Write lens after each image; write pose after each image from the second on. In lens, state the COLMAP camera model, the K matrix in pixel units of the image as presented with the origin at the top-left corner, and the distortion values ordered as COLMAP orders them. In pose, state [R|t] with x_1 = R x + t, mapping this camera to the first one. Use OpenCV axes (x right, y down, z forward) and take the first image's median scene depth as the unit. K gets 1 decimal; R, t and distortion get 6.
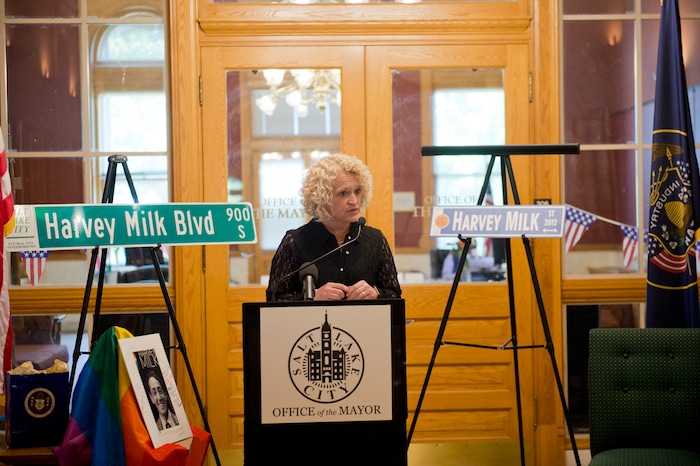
lens RADIAL K [[1324.7, 0, 350.0], [0, 1324.7, 232.5], [0, 0, 1]] dist [0.118605, -0.220781]
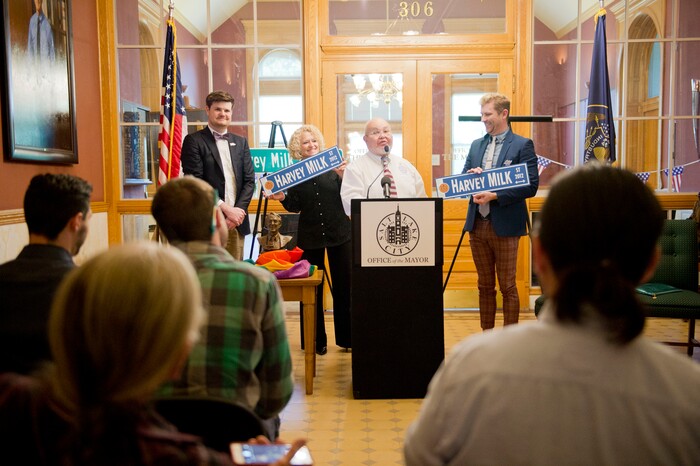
lens RADIAL K [[774.7, 0, 350.5], [0, 774.7, 232.7], [0, 0, 1]] dist [0.065975, 0.019179]
pose [[0.998092, 0.010938, -0.060763, -0.014345], [-0.007083, 0.997969, 0.063303, 0.025476], [0.061332, -0.062752, 0.996143, -0.029407]]
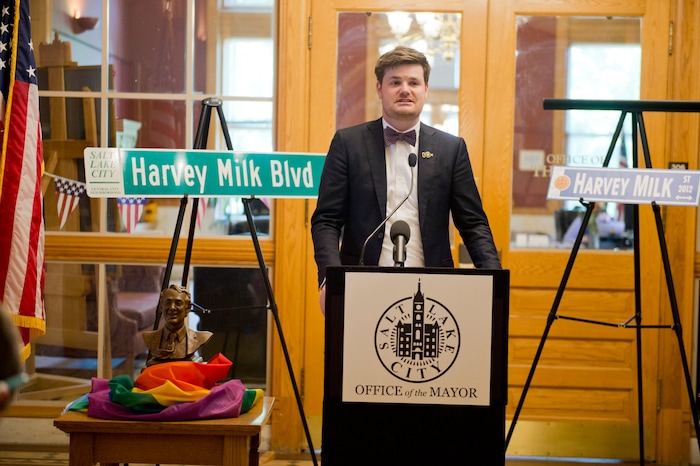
lens RADIAL K [[1324.7, 0, 350.0], [0, 1324.7, 232.5], [0, 0, 1]] dist [0.118605, -0.220781]
pose [[0.994316, 0.042635, -0.097561, 0.016483], [-0.039280, 0.998578, 0.036052, -0.001721], [0.098960, -0.032015, 0.994576, 0.089993]]
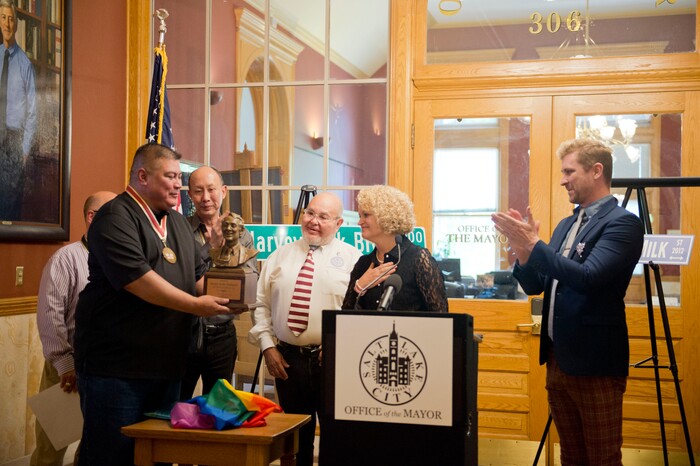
lens RADIAL K [[984.7, 0, 349.6], [0, 984.7, 234.1], [0, 0, 1]] dist [0.126281, -0.021788]
pose [[0.946782, 0.023868, -0.320990, 0.163675], [-0.032028, 0.999284, -0.020166, 0.003834], [0.320279, 0.029373, 0.946868, 0.166369]]
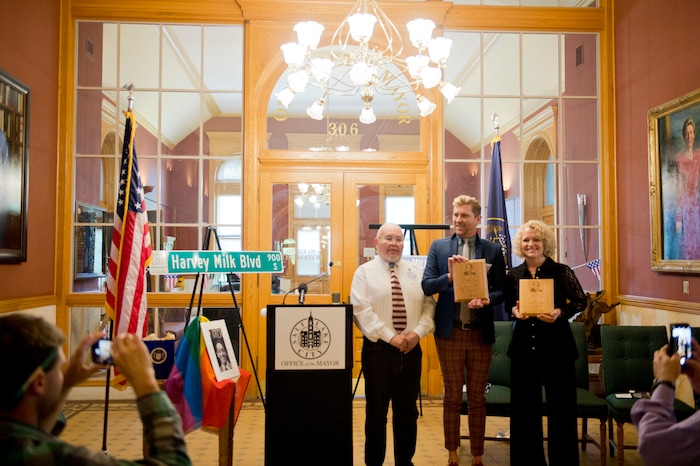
lens RADIAL K [[658.0, 0, 350.2], [0, 658.0, 231.7], [0, 0, 1]] dist [0.016476, 0.007418]
pose [[0.999813, 0.019066, 0.003113, 0.025810], [-0.018870, 0.998358, -0.054079, -0.001677], [-0.004139, 0.054010, 0.998532, 0.047203]]
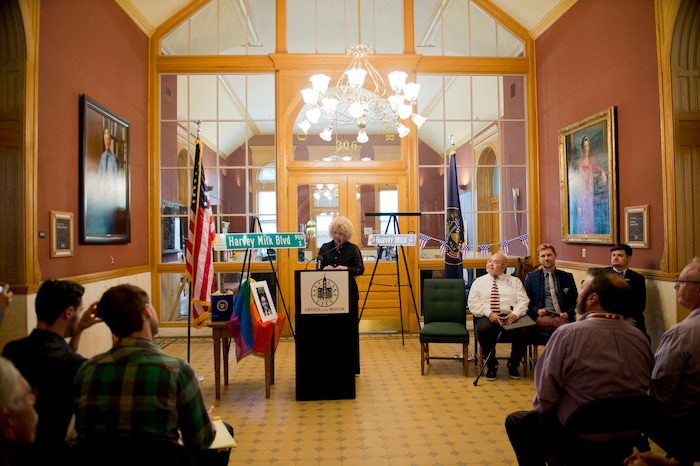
lens RADIAL K [[479.6, 0, 350.8], [0, 479.6, 233.2], [0, 0, 1]] dist [-0.048629, -0.001010]
pose [[0.999976, 0.002934, -0.006257, 0.033295], [-0.003037, 0.999857, -0.016648, -0.006138], [0.006208, 0.016667, 0.999842, 0.001559]]
